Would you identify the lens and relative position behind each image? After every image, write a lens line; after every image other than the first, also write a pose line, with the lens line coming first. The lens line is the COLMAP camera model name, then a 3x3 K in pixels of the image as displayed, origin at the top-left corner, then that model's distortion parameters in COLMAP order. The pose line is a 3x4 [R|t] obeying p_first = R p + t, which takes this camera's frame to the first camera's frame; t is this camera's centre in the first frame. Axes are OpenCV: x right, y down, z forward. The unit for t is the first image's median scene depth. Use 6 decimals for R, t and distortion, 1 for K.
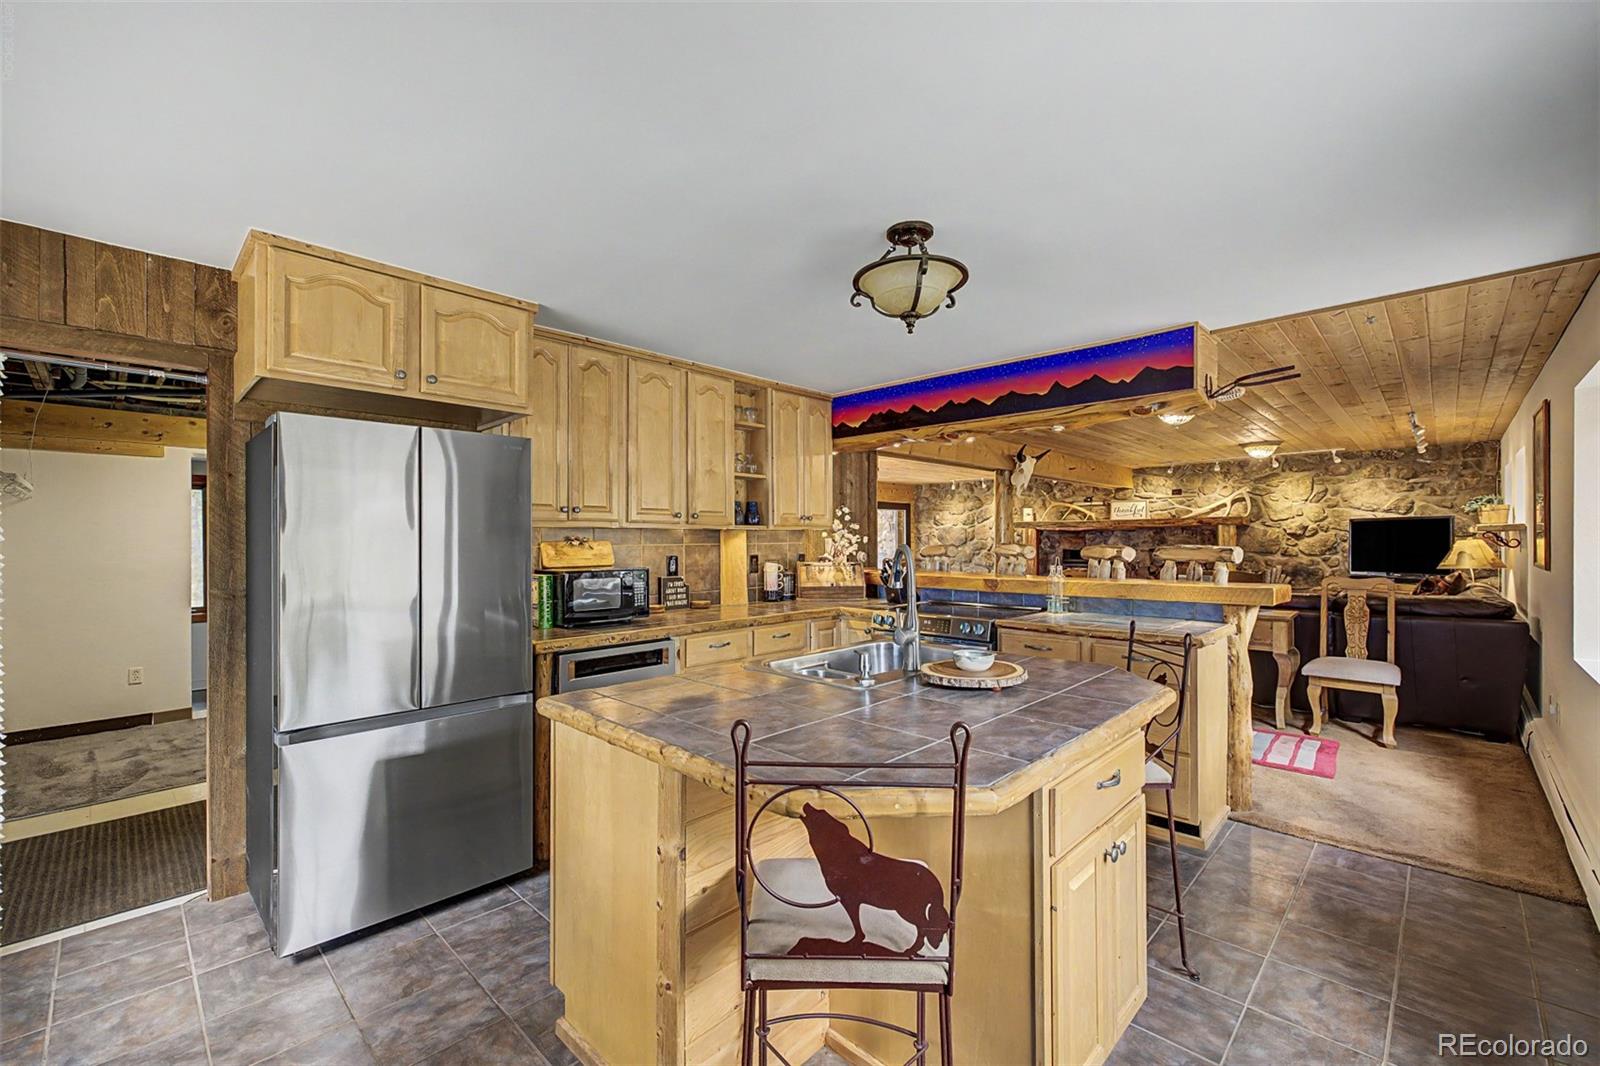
lens RADIAL K [[678.5, 0, 797.4], [0, 678.5, 540.4], [0, 0, 1]] dist [0.006728, -0.000183]
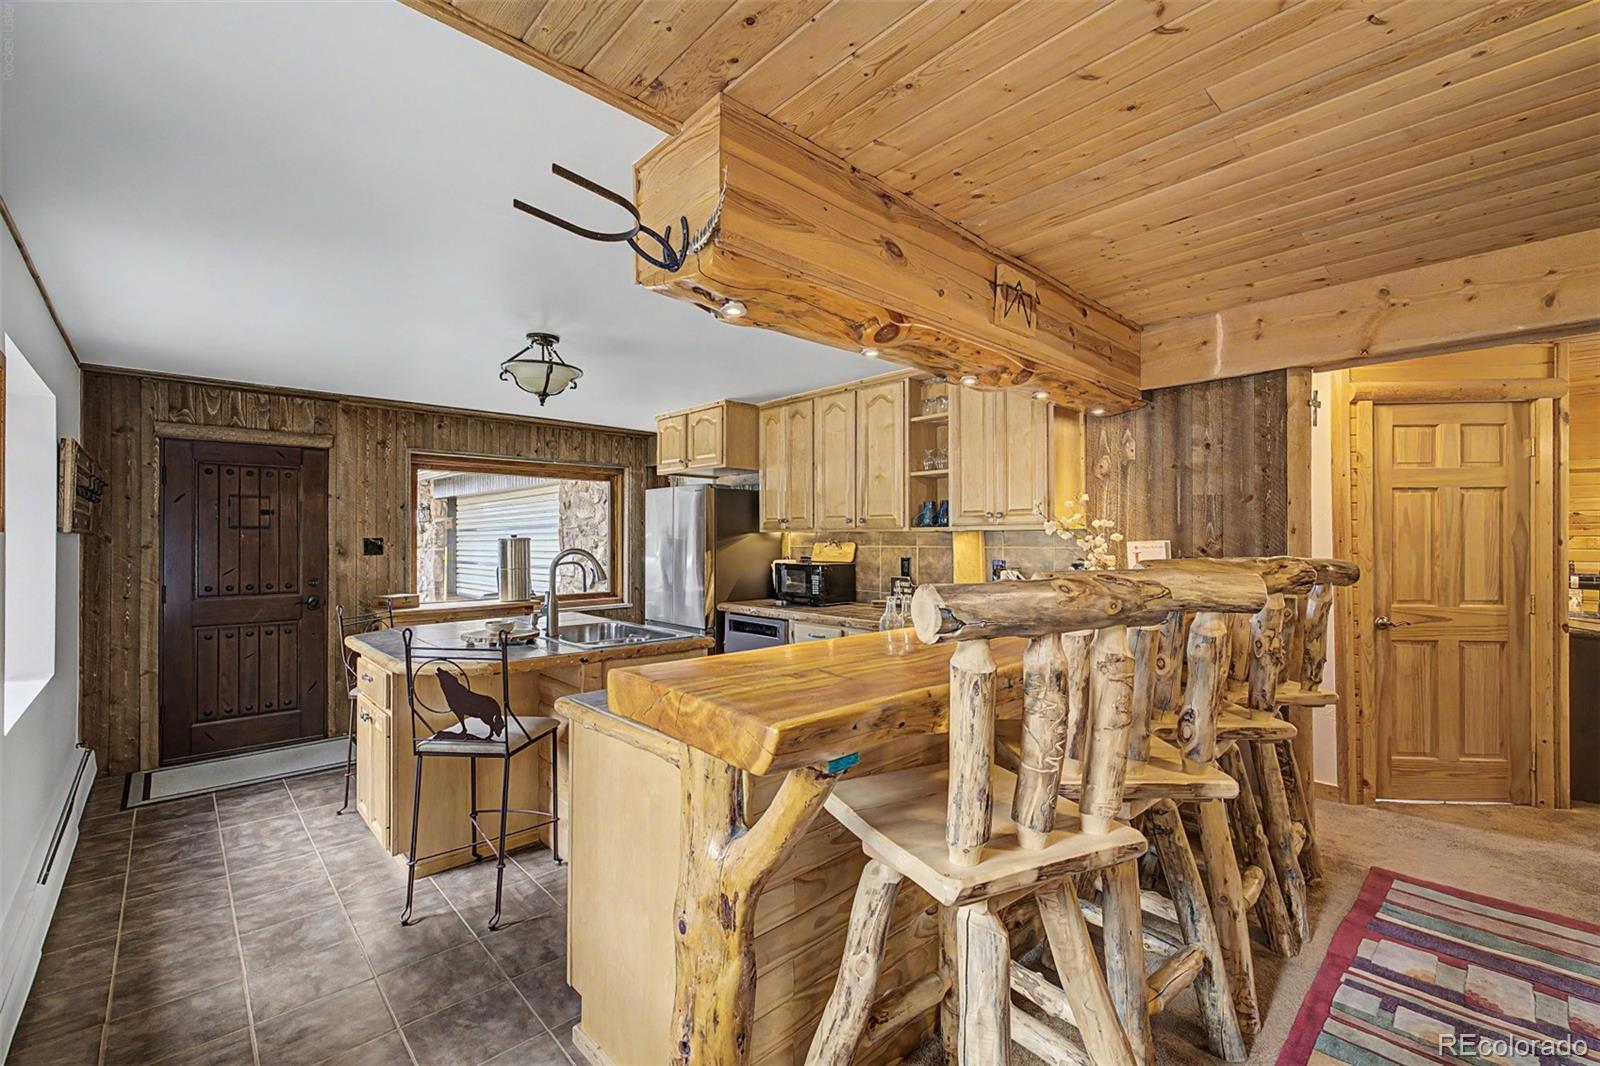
lens RADIAL K [[678.5, 0, 806.3], [0, 678.5, 533.9], [0, 0, 1]] dist [0.006728, -0.000183]
pose [[-0.055156, -0.002667, -0.998474, 0.491599], [0.002997, 0.999991, -0.002836, -0.006336], [0.998473, -0.003149, -0.055148, 0.507618]]
